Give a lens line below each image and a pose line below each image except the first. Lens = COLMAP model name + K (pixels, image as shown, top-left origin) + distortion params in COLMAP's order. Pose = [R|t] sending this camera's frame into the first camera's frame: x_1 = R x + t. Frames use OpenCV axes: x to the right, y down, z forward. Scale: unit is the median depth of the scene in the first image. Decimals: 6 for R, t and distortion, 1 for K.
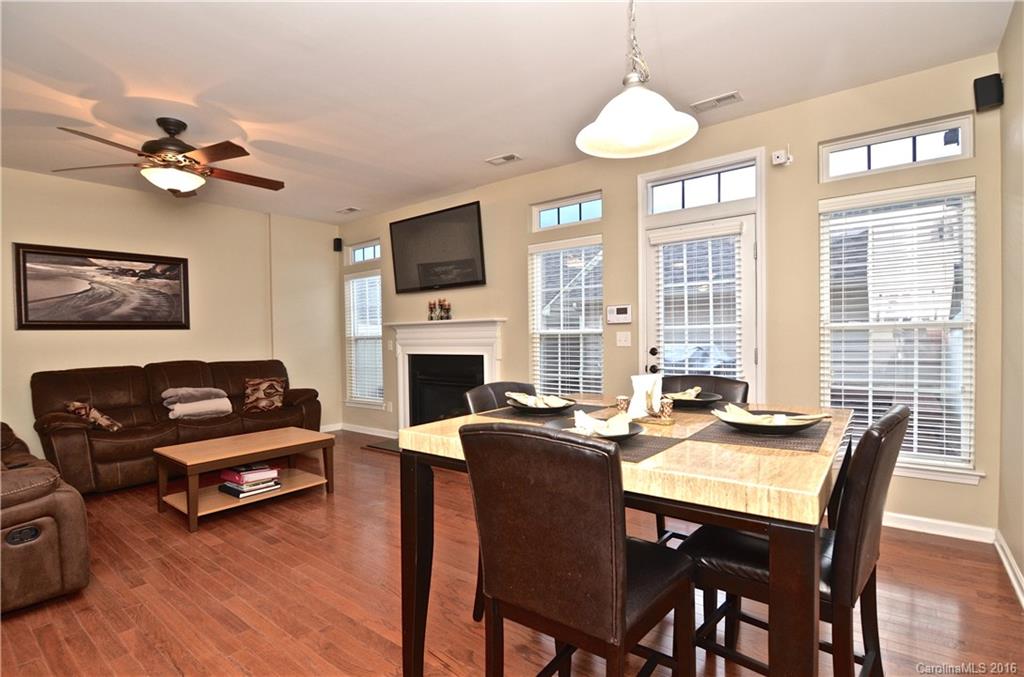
lens RADIAL K [[494.0, 0, 513.8], [0, 494.0, 343.7], [0, 0, 1]] dist [-0.008468, -0.007349]
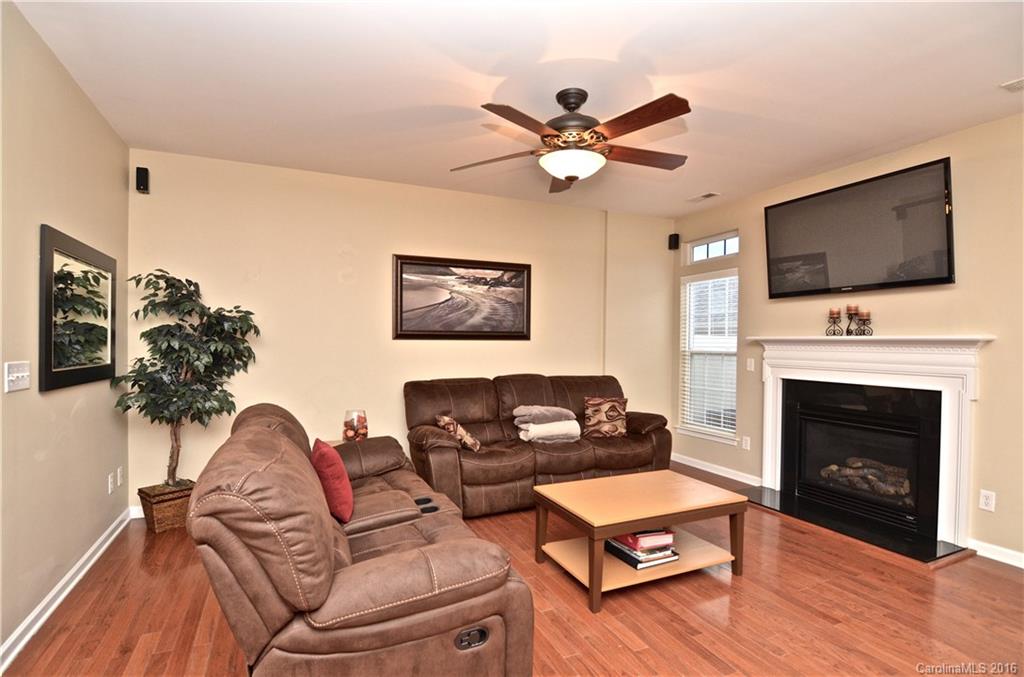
lens RADIAL K [[494.0, 0, 511.2], [0, 494.0, 342.8], [0, 0, 1]] dist [-0.008468, -0.007349]
pose [[0.888805, 0.026375, -0.457527, -0.293145], [-0.029728, 0.999558, -0.000130, -0.025447], [0.457321, 0.013717, 0.889196, 0.165828]]
